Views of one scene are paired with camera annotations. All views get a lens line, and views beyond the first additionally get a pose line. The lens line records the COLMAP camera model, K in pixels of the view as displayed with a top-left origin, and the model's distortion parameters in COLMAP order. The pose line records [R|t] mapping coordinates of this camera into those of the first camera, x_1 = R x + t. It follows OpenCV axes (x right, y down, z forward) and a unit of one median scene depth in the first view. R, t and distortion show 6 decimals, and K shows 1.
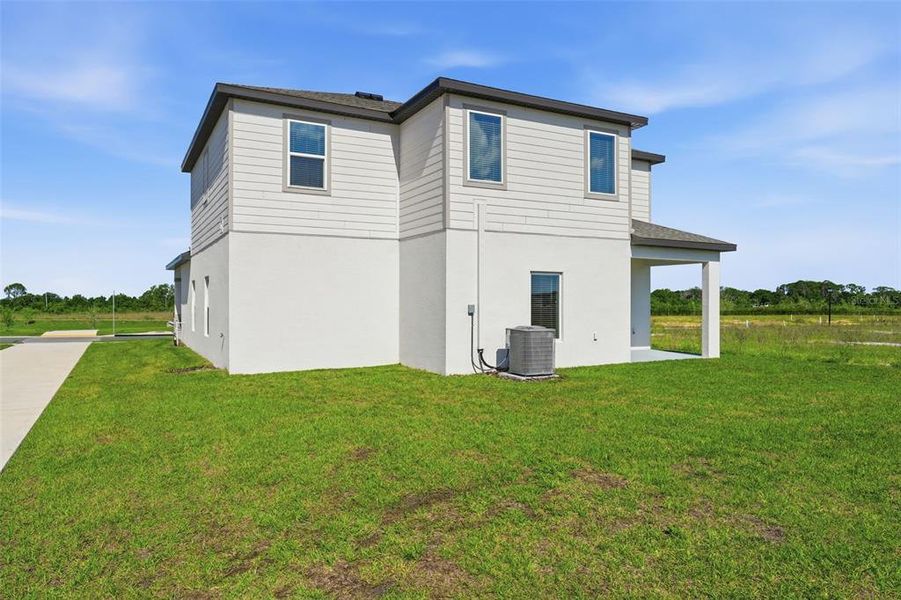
lens RADIAL K [[621.1, 0, 448.5], [0, 621.1, 300.7], [0, 0, 1]] dist [-0.030941, -0.009193]
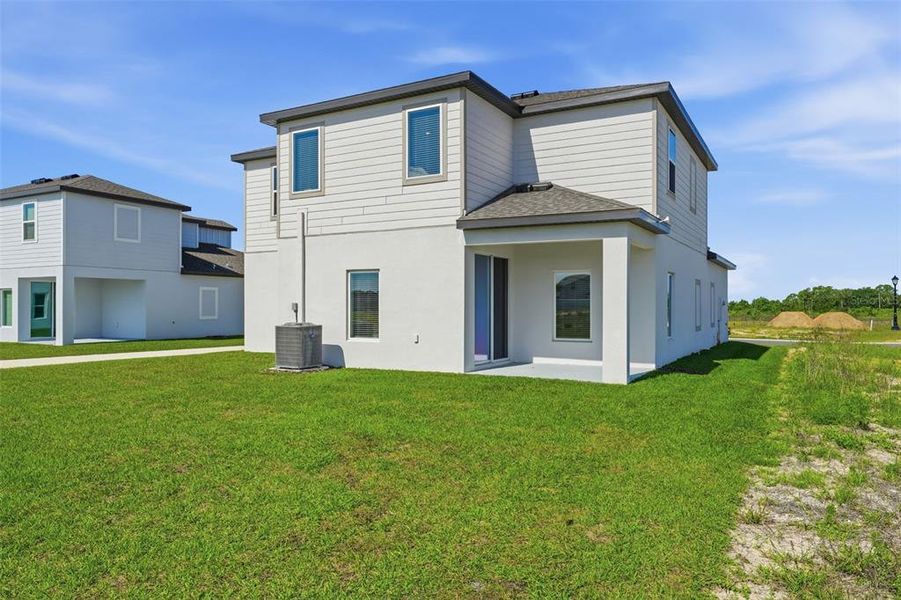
lens RADIAL K [[621.1, 0, 449.2], [0, 621.1, 302.1], [0, 0, 1]] dist [-0.030941, -0.009193]
pose [[0.531320, -0.005096, -0.847156, 1.049856], [0.001904, 0.999987, -0.004821, 0.009698], [0.847169, 0.000948, 0.531323, 0.585864]]
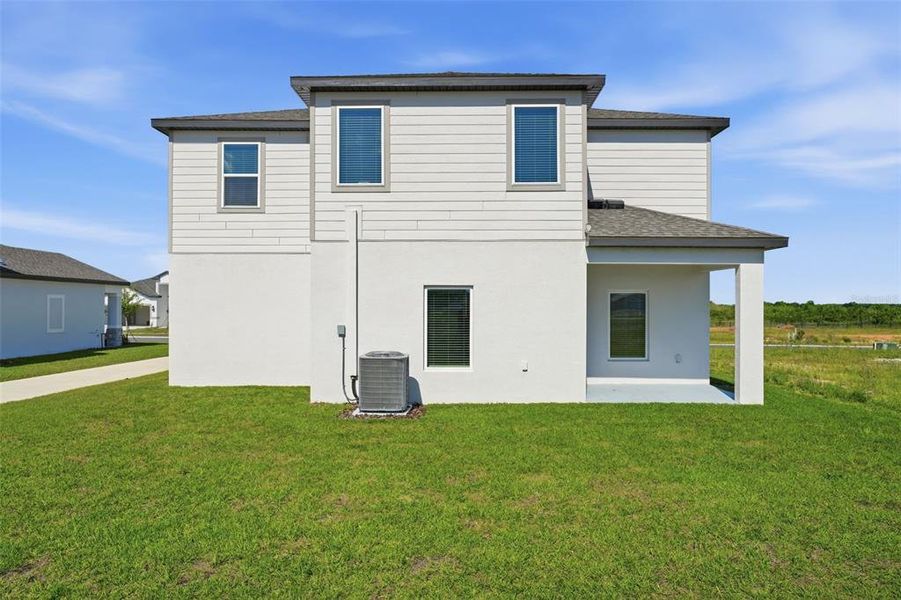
lens RADIAL K [[621.1, 0, 448.8], [0, 621.1, 305.4], [0, 0, 1]] dist [-0.030941, -0.009193]
pose [[0.867767, 0.000806, -0.496971, 0.561527], [-0.000886, 1.000000, 0.000076, -0.020056], [0.496971, 0.000374, 0.867767, 0.280466]]
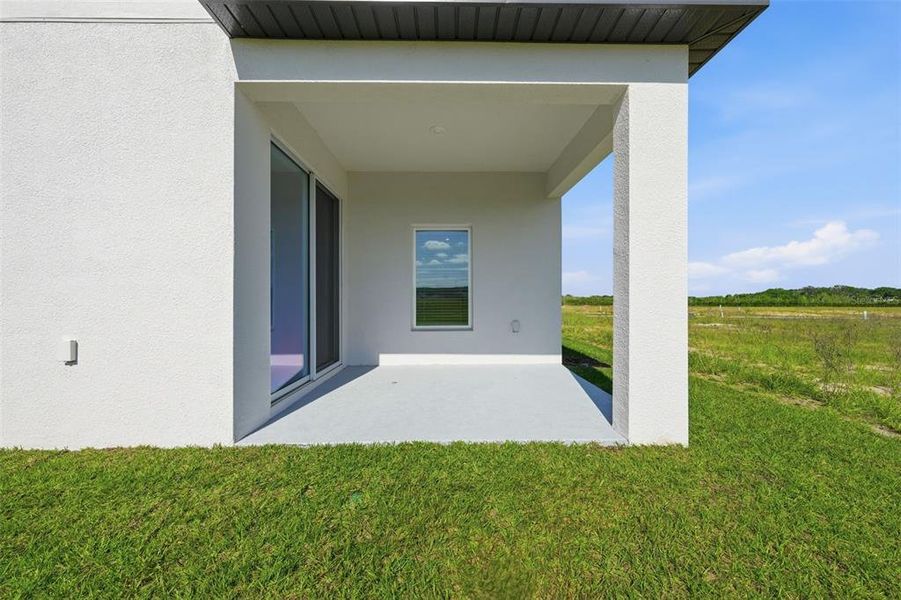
lens RADIAL K [[310.2, 0, 456.8], [0, 310.2, 297.8], [0, 0, 1]] dist [0.001714, 0.000085]
pose [[0.891308, -0.004169, -0.453378, 0.485437], [0.003858, 0.999991, -0.001612, 0.033439], [0.453381, -0.000312, 0.891317, 0.983185]]
